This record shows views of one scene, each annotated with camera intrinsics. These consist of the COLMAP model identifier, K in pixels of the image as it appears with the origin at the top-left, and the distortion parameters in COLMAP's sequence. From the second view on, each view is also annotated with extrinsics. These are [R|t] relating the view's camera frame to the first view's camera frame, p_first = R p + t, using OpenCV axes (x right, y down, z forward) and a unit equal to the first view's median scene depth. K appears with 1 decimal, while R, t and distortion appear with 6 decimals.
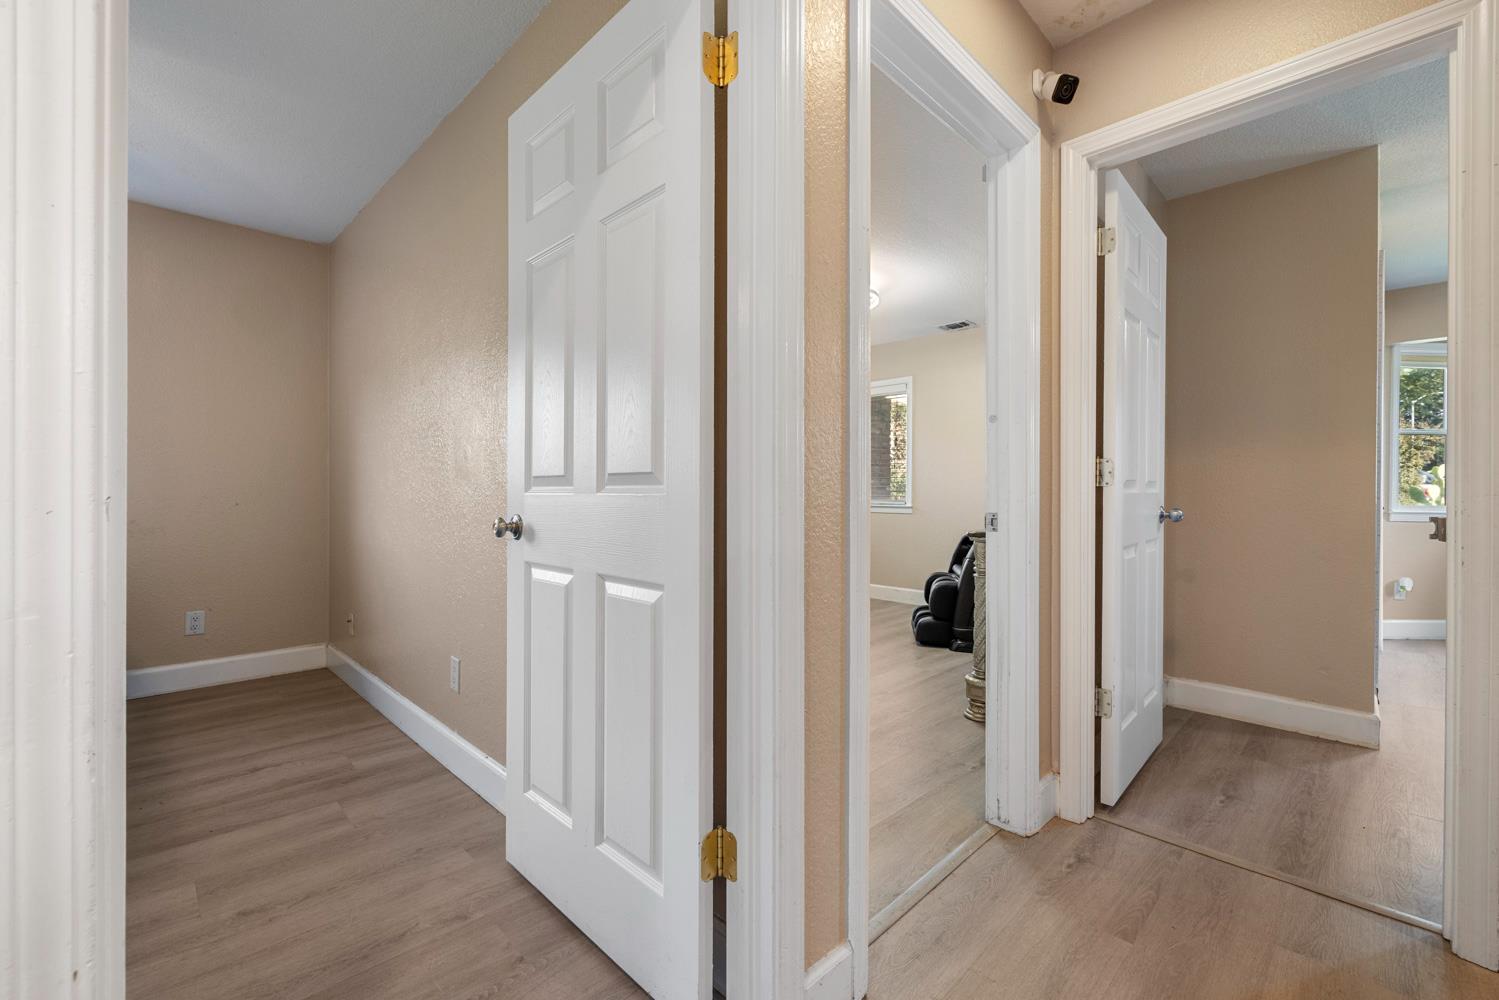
lens RADIAL K [[628.6, 0, 748.2], [0, 628.6, 495.1], [0, 0, 1]] dist [0.001790, -0.000140]
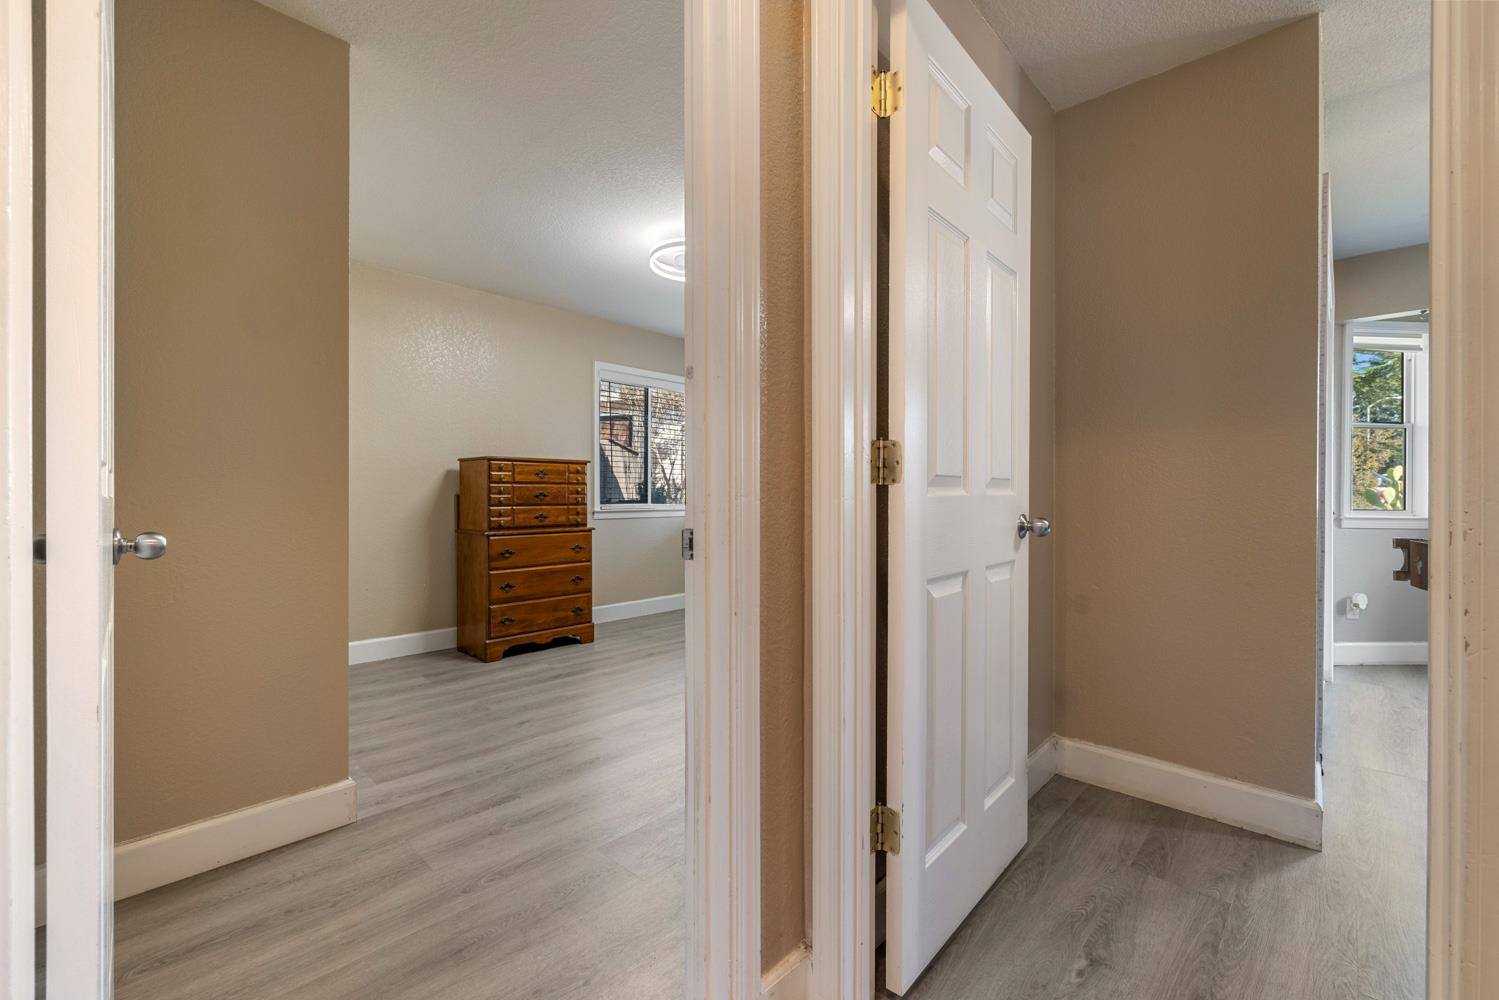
lens RADIAL K [[624.4, 0, 749.5], [0, 624.4, 500.0], [0, 0, 1]] dist [0.000093, 0.000047]
pose [[0.999506, -0.002323, 0.031353, 0.319767], [0.002287, 0.999997, 0.001188, 0.000083], [-0.031355, -0.001116, 0.999508, 0.300479]]
